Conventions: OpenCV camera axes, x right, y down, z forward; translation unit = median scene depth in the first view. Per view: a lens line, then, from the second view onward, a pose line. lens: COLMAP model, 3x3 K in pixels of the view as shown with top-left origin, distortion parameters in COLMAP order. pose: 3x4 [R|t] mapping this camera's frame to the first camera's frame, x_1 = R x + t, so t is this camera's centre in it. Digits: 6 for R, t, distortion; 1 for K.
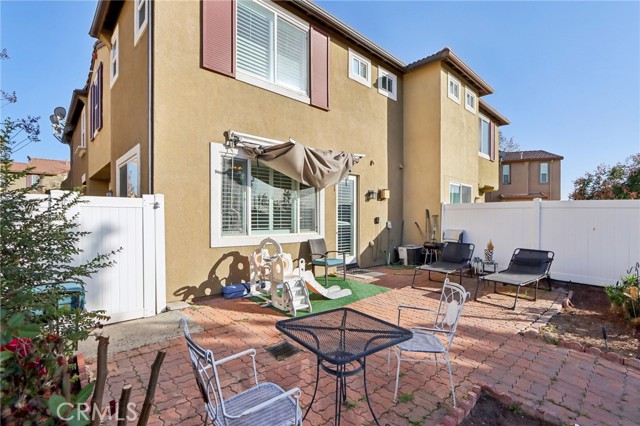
lens RADIAL K [[296.0, 0, 321.1], [0, 296.0, 215.1], [0, 0, 1]] dist [-0.016299, 0.002919]
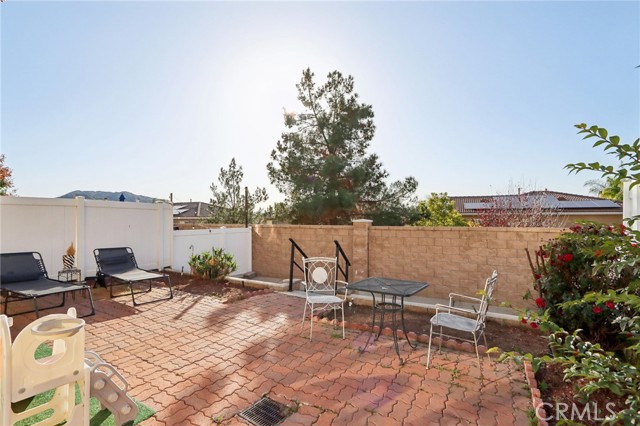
lens RADIAL K [[296.0, 0, 320.9], [0, 296.0, 215.1], [0, 0, 1]] dist [-0.016299, 0.002919]
pose [[-0.289736, 0.004866, 0.957094, -0.367891], [-0.003569, 0.999975, -0.006164, 0.006281], [-0.957100, -0.005202, -0.289711, 0.493275]]
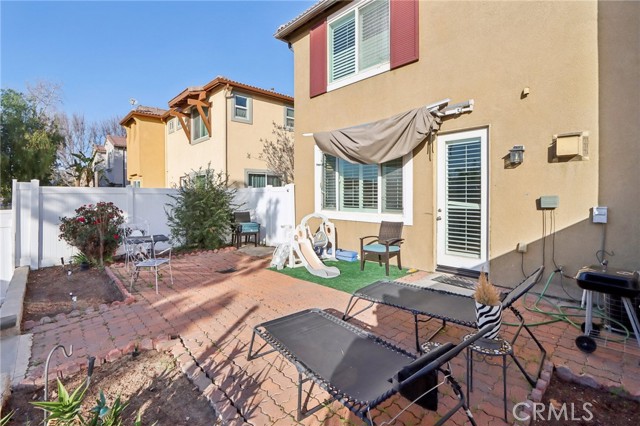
lens RADIAL K [[296.0, 0, 327.8], [0, 296.0, 197.6], [0, 0, 1]] dist [-0.016299, 0.002919]
pose [[0.023962, 0.006726, -0.999690, 0.773181], [0.010265, 0.999923, 0.006973, 0.001993], [0.999660, -0.010429, 0.023891, 0.717174]]
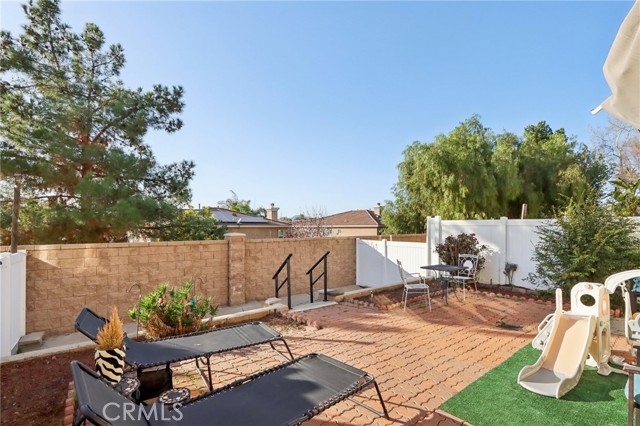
lens RADIAL K [[296.0, 0, 322.6], [0, 296.0, 215.8], [0, 0, 1]] dist [-0.016299, 0.002919]
pose [[-0.996665, 0.004064, 0.081496, 0.288184], [0.000453, 0.999019, -0.044285, -0.001413], [-0.081596, -0.044100, -0.995689, 1.126349]]
